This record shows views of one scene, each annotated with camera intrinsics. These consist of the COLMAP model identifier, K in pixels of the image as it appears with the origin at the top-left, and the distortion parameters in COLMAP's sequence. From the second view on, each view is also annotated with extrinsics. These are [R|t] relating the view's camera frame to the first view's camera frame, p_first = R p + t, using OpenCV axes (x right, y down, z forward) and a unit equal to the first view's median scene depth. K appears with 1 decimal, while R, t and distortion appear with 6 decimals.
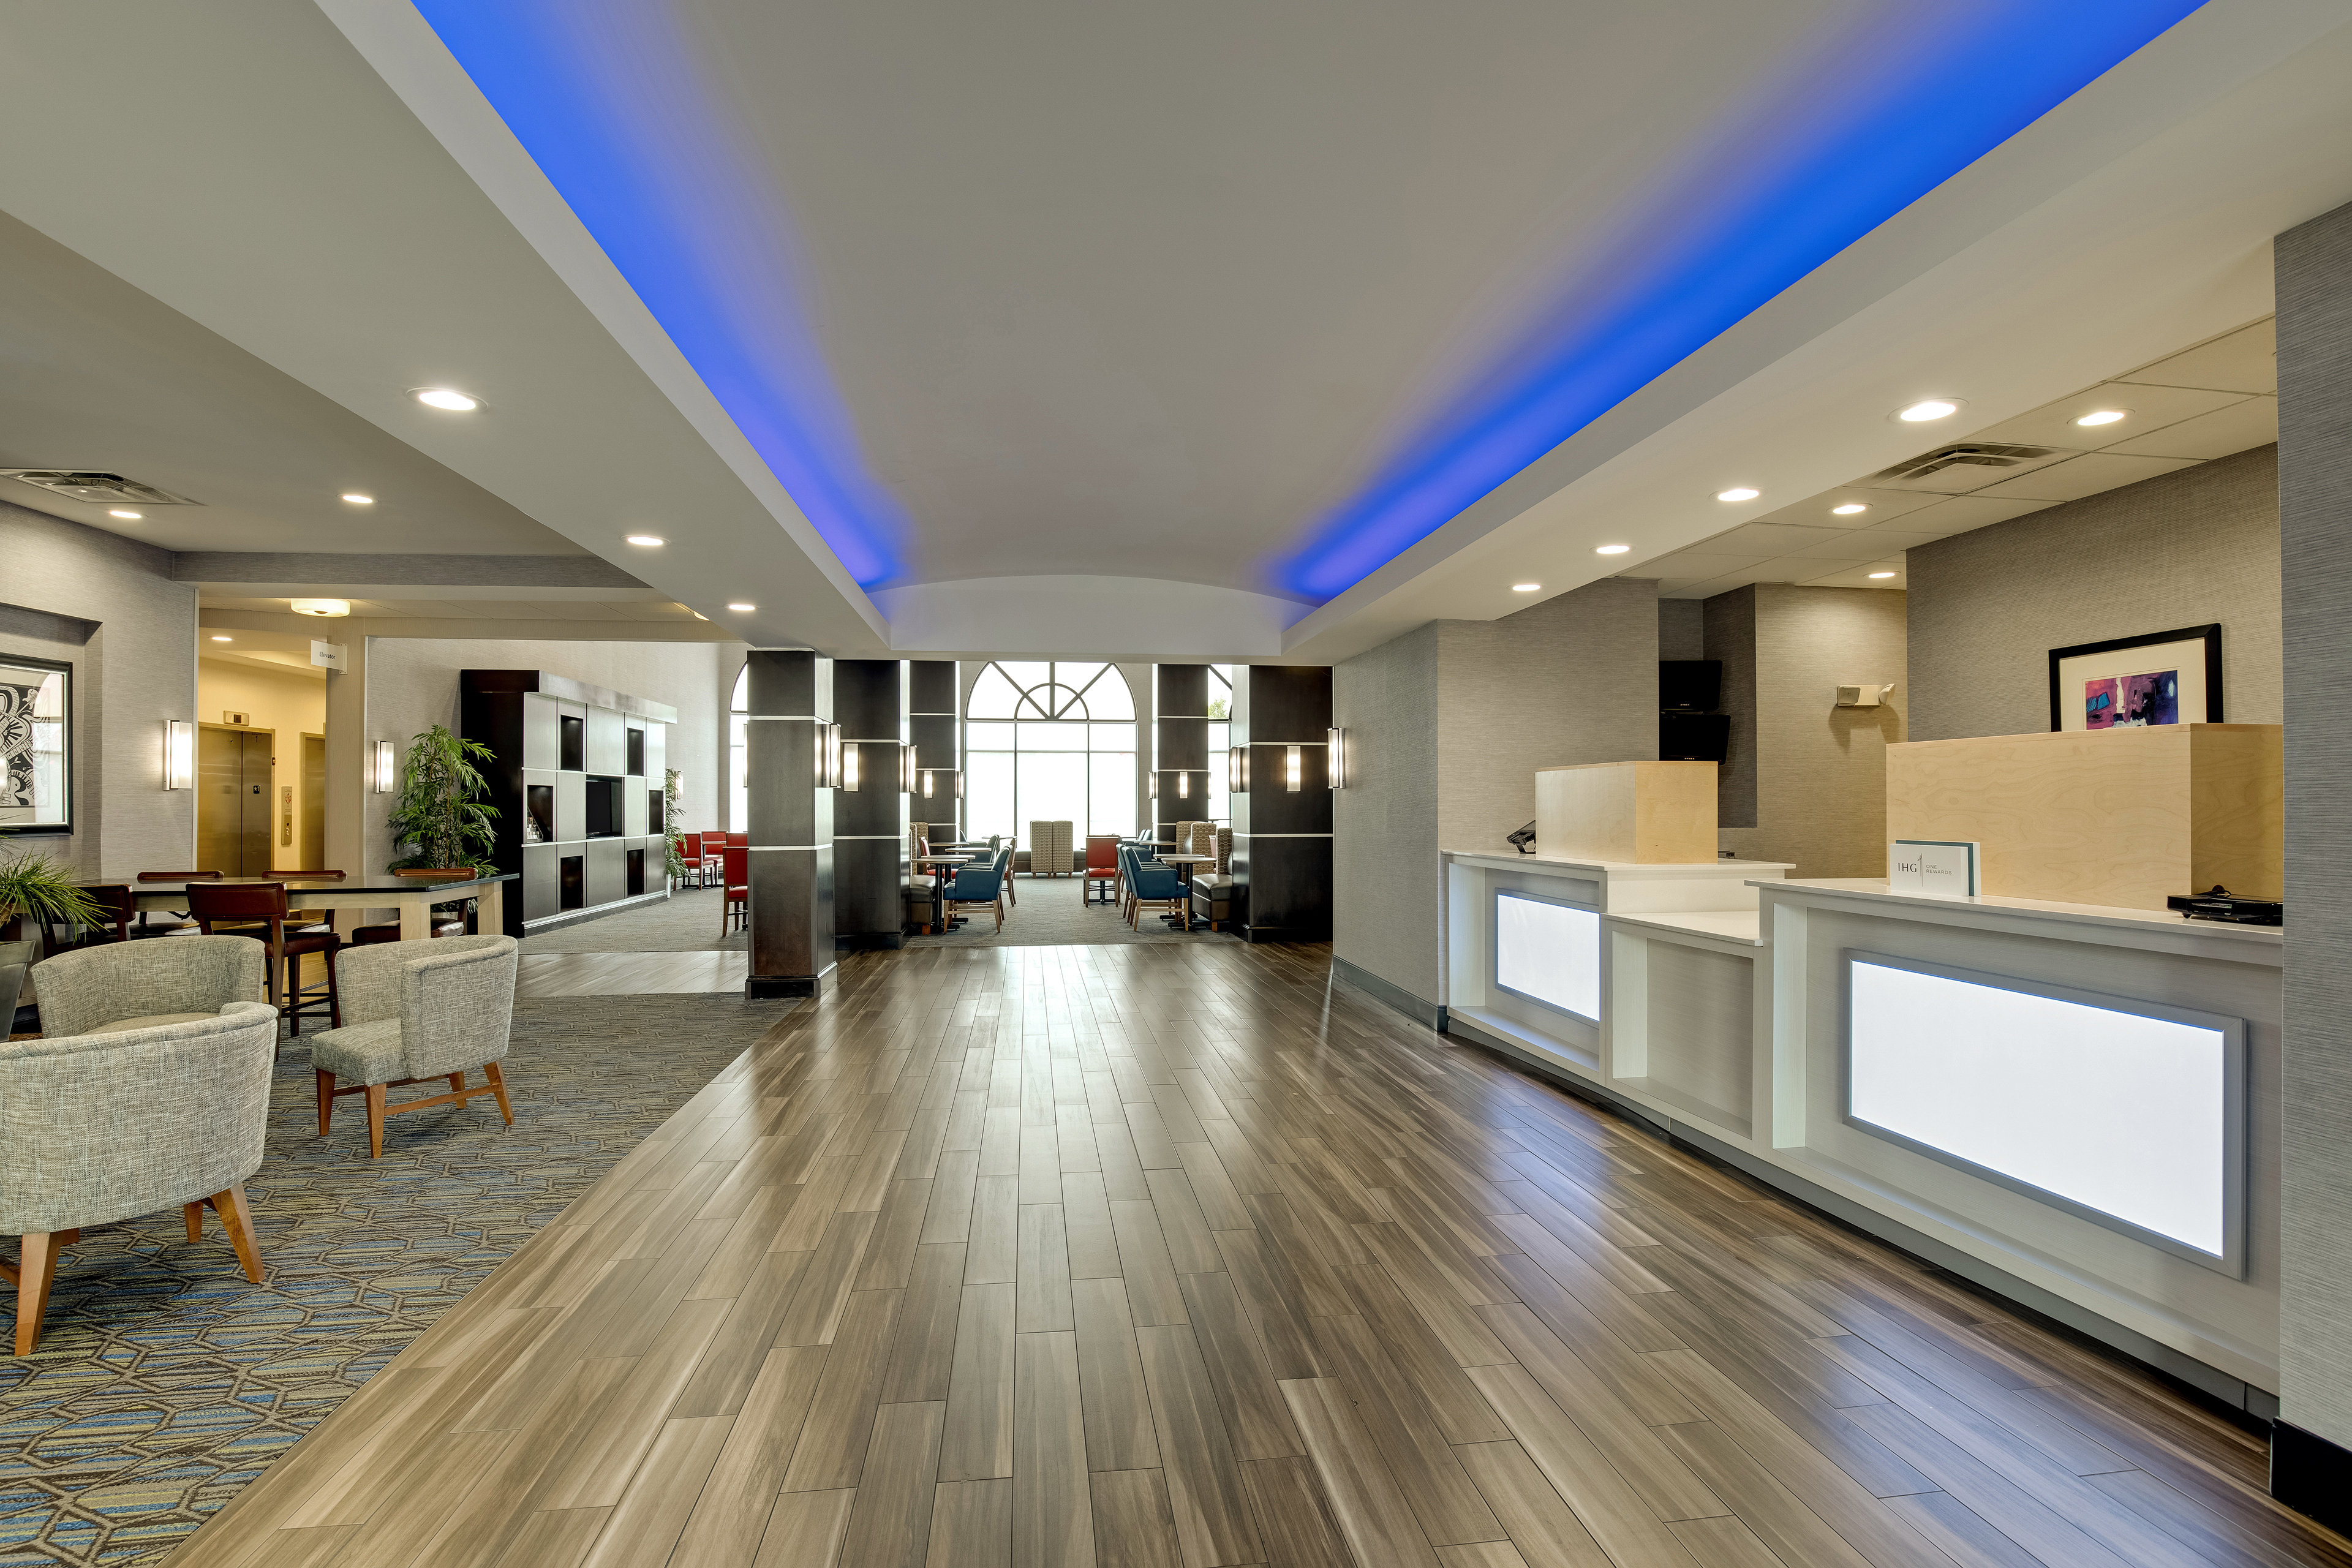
lens RADIAL K [[1113.4, 0, 1176.0], [0, 1113.4, 784.0], [0, 0, 1]] dist [-0.023356, 0.001008]
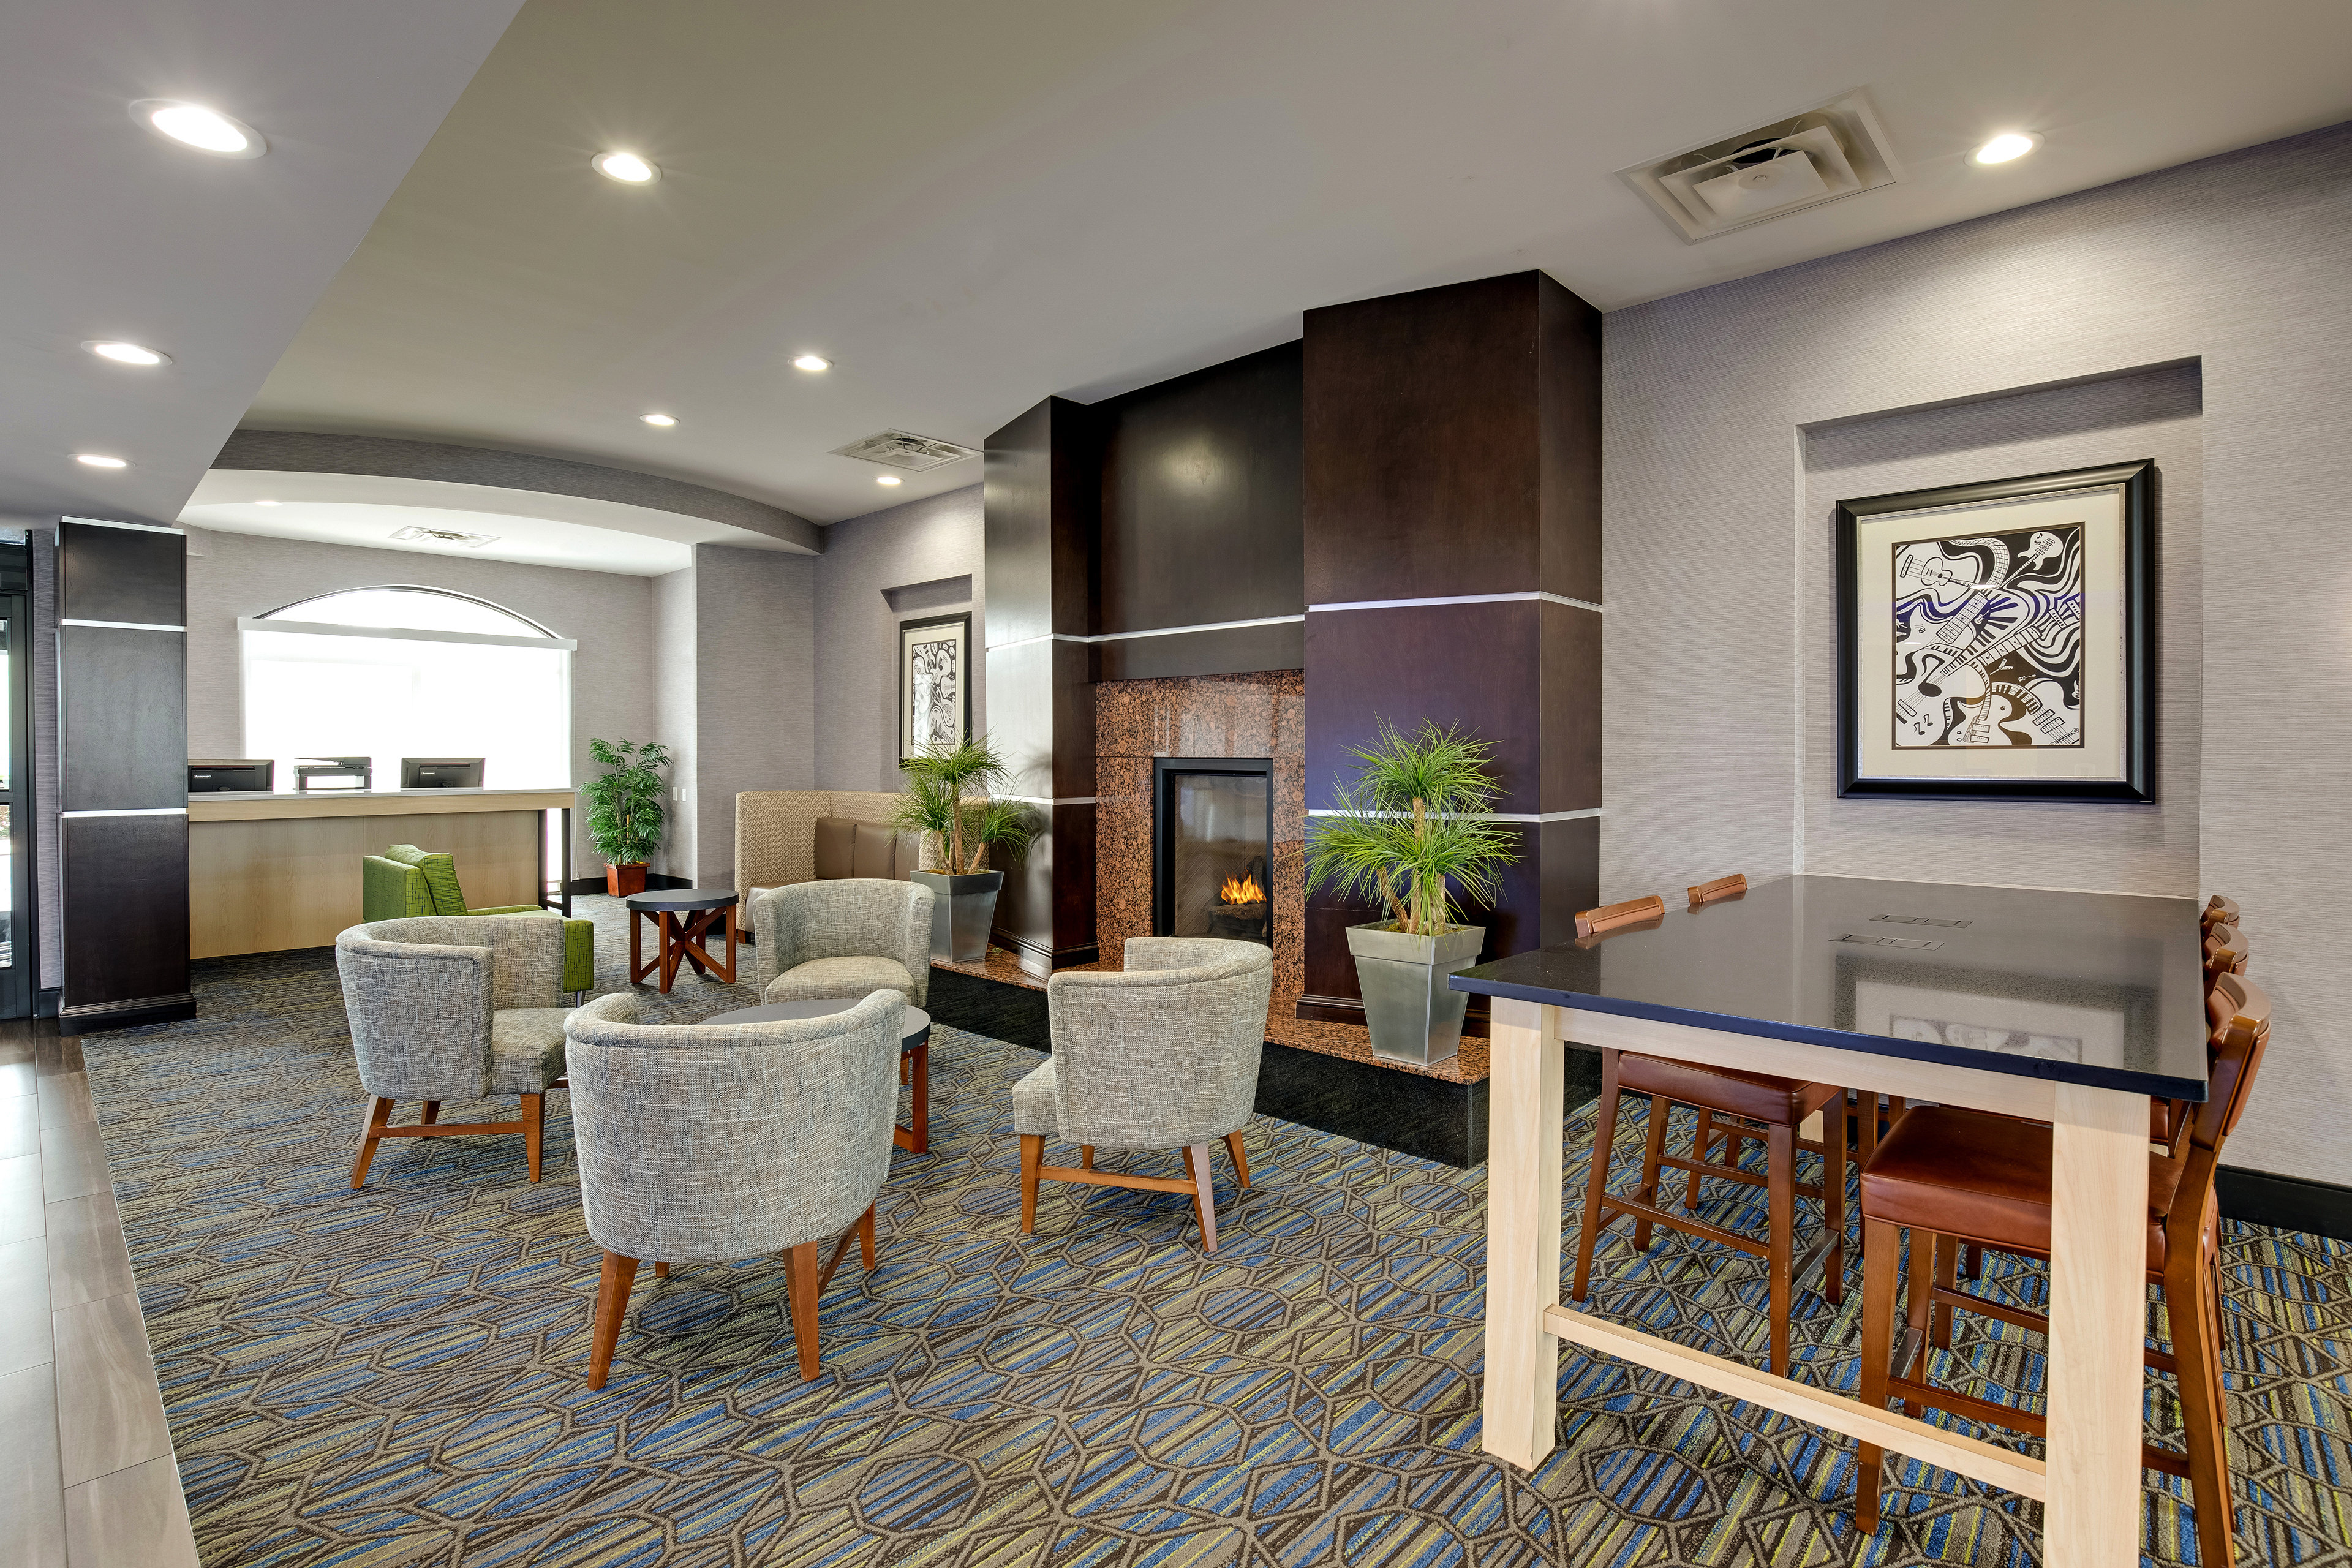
lens RADIAL K [[1113.4, 0, 1176.0], [0, 1113.4, 784.0], [0, 0, 1]] dist [-0.023356, 0.001008]
pose [[-0.768080, 0.009425, -0.640285, -0.328894], [0.006304, 0.999955, 0.007157, 0.028829], [0.640323, 0.001461, -0.768104, 1.021651]]
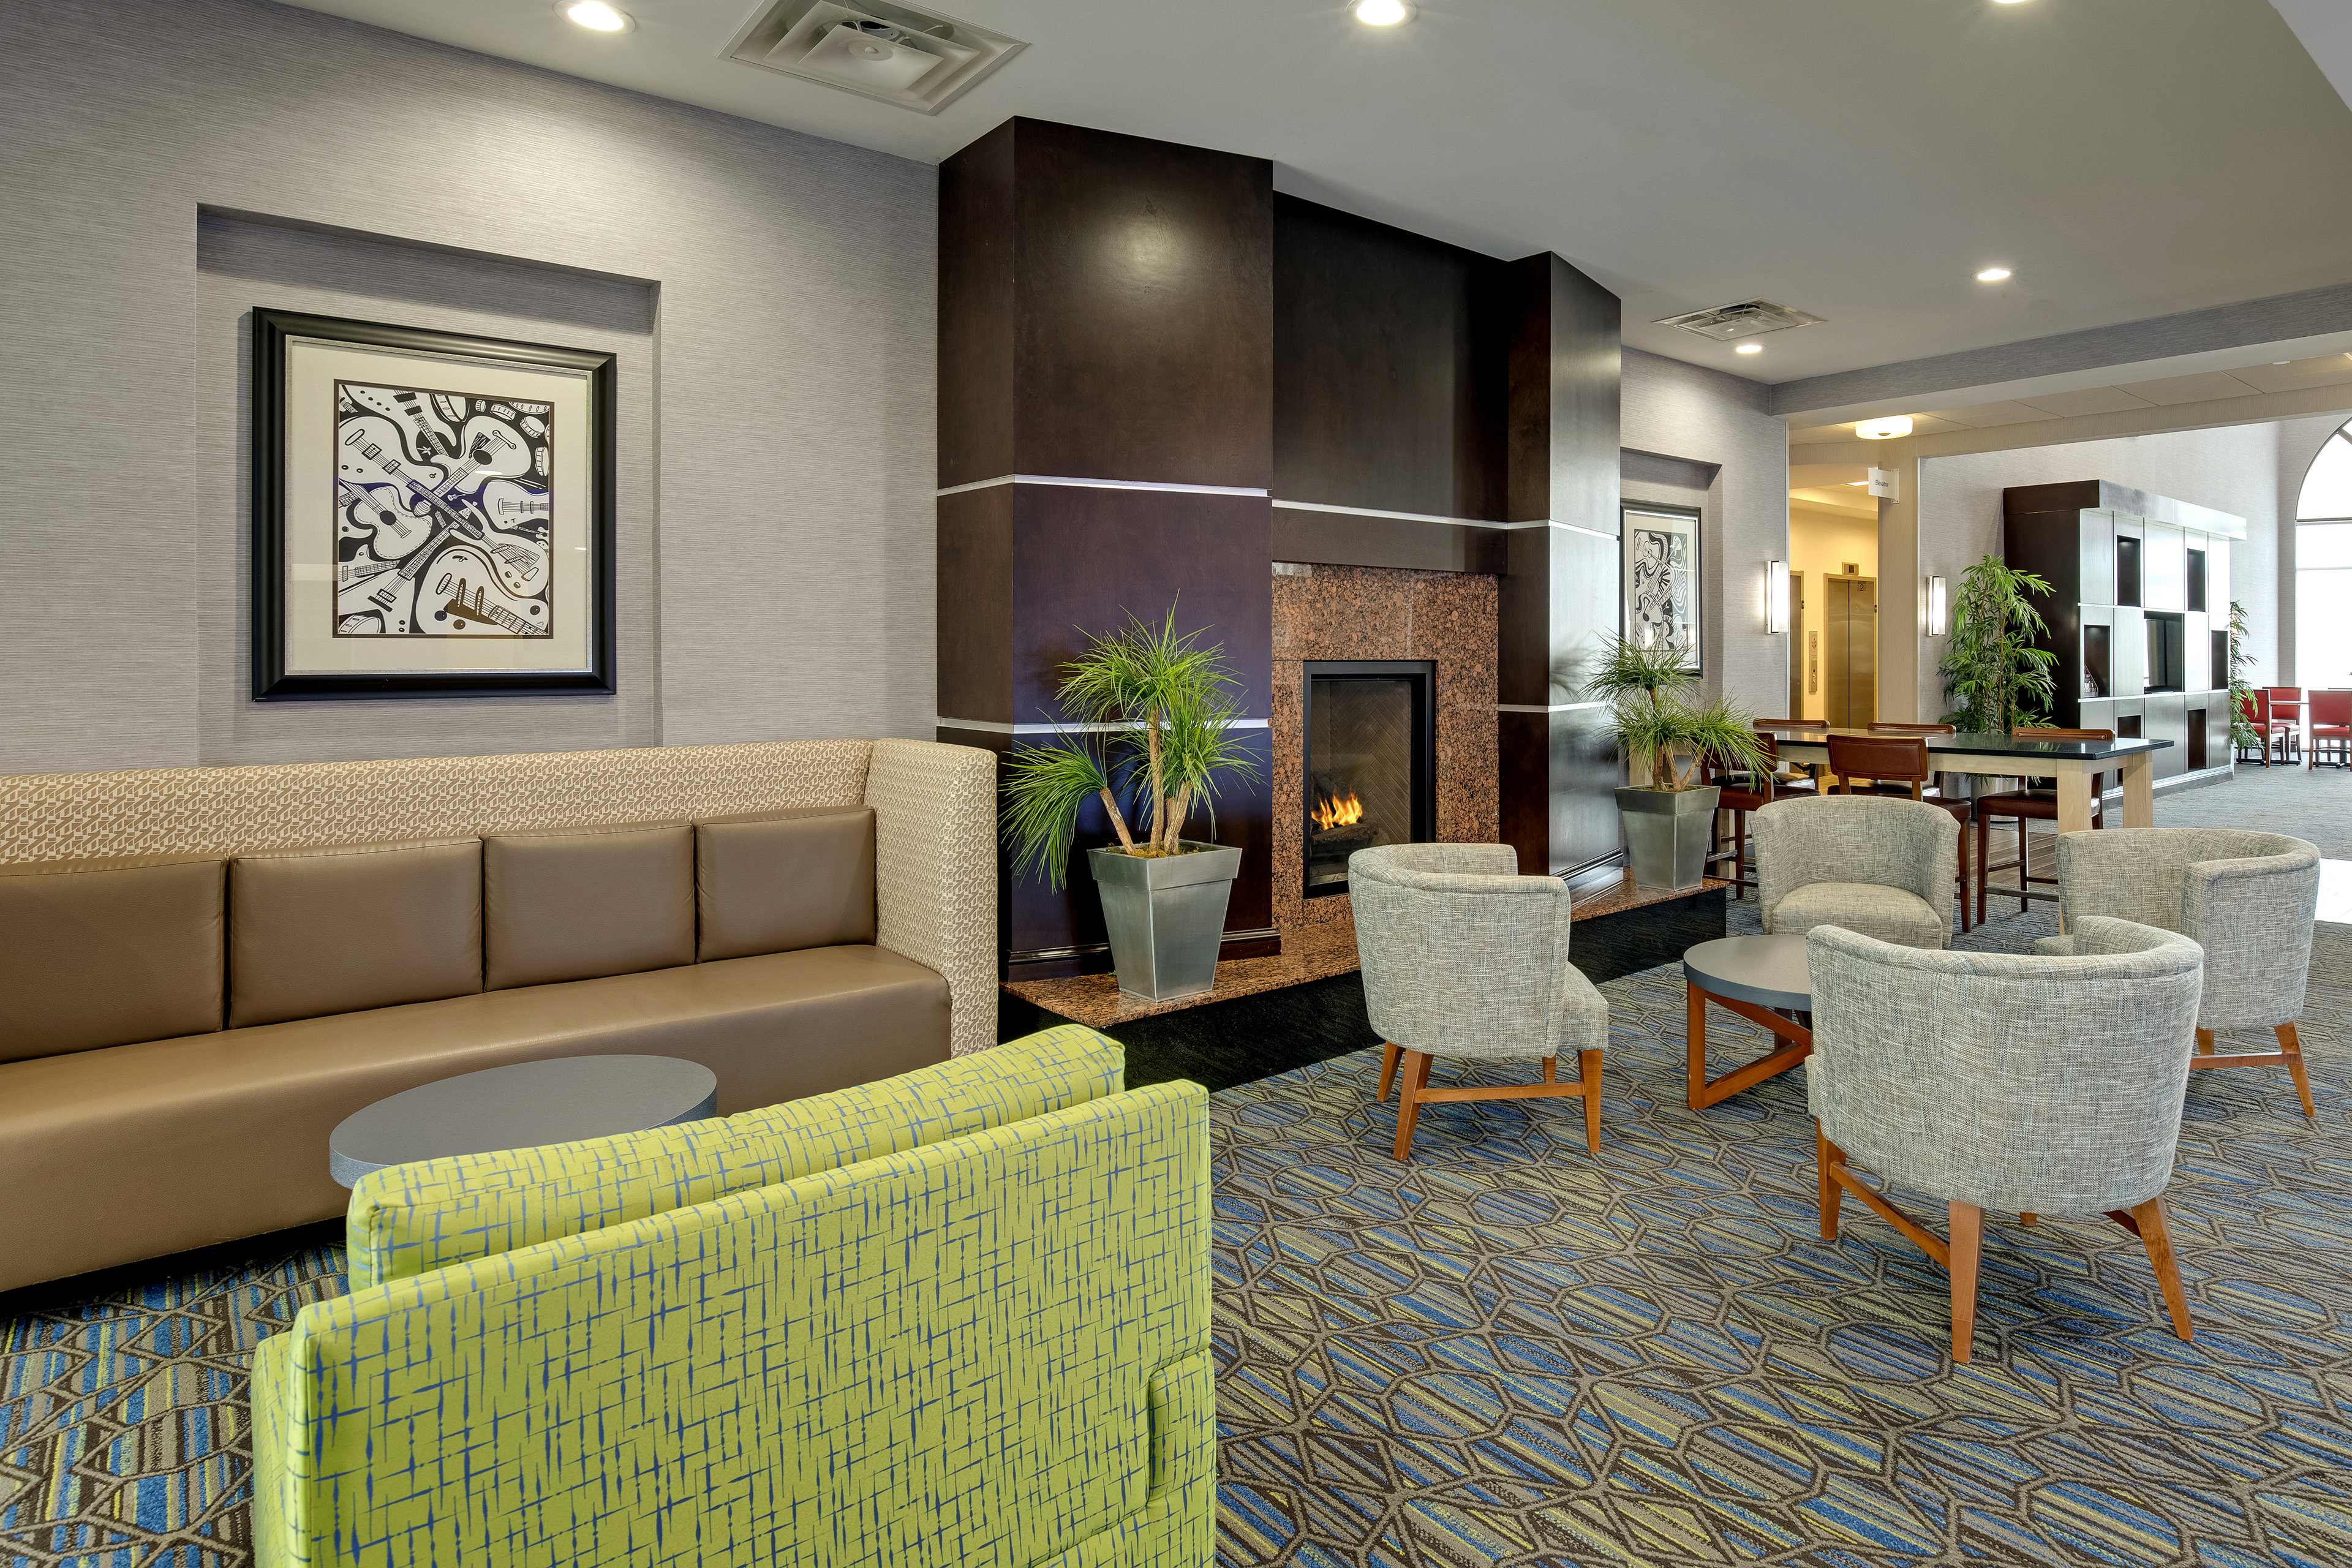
lens RADIAL K [[1293.0, 0, 1352.1], [0, 1293.0, 664.6], [0, 0, 1]] dist [-0.001568, 0.002438]
pose [[0.567685, 0.006124, -0.823223, -0.200052], [0.017339, 0.999662, 0.019394, 0.004288], [0.823063, -0.025284, 0.567387, 0.050625]]
